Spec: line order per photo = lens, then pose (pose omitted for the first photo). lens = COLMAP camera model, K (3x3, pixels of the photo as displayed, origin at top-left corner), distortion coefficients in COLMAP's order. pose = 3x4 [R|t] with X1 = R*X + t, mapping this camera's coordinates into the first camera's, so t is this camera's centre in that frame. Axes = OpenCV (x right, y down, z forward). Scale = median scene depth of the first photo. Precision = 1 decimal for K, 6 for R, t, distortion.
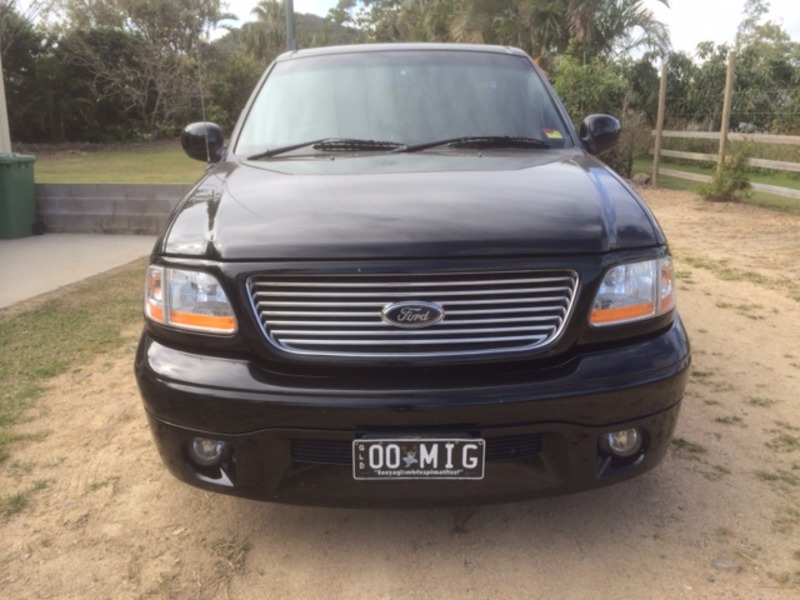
lens RADIAL K [[706.7, 0, 401.4], [0, 706.7, 300.1], [0, 0, 1]] dist [0.001584, -0.009032]
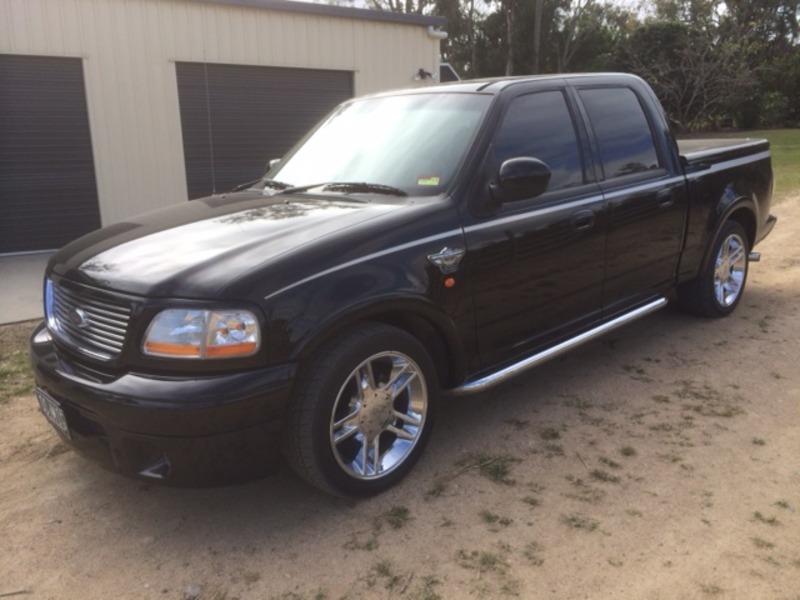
lens RADIAL K [[706.7, 0, 401.5], [0, 706.7, 299.7], [0, 0, 1]] dist [0.001584, -0.009032]
pose [[0.668513, 0.161543, -0.725944, 1.070488], [-0.145353, 0.985680, 0.085488, -0.168867], [0.729358, 0.048369, 0.682420, 0.342285]]
